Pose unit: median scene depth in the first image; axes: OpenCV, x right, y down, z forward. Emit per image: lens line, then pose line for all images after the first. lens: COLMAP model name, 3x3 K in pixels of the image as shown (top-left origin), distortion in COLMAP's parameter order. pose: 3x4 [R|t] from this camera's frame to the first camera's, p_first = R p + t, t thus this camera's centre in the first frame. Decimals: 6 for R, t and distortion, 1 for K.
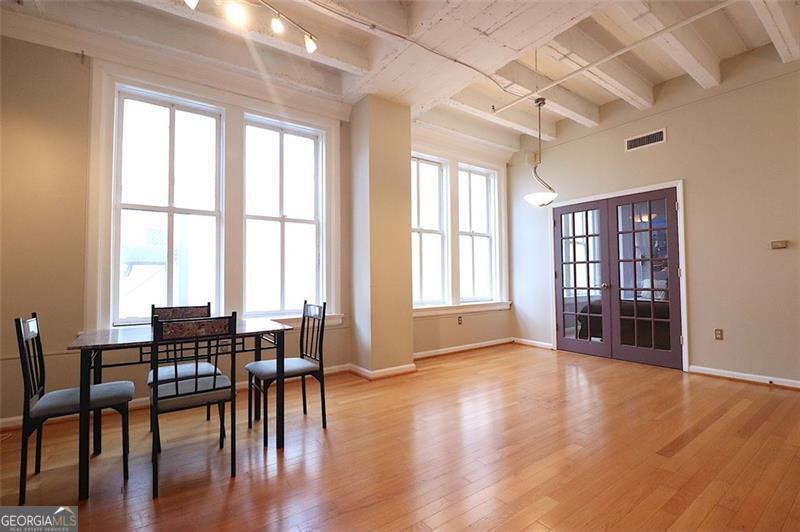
lens RADIAL K [[382.6, 0, 403.8], [0, 382.6, 264.6], [0, 0, 1]] dist [0.010224, -0.001157]
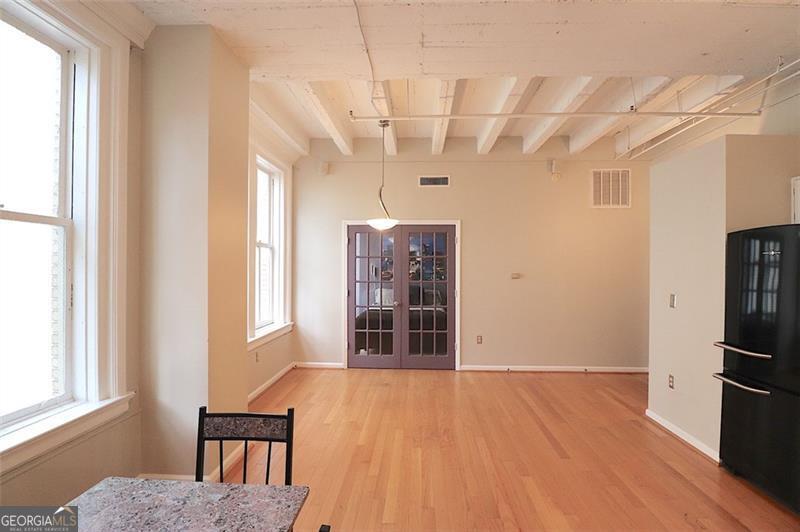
lens RADIAL K [[382.6, 0, 402.5], [0, 382.6, 264.1], [0, 0, 1]] dist [0.010224, -0.001157]
pose [[0.611130, 0.010833, 0.791456, -0.344498], [-0.037249, 0.999192, 0.015086, -0.078018], [-0.790653, -0.038700, 0.611040, 0.332321]]
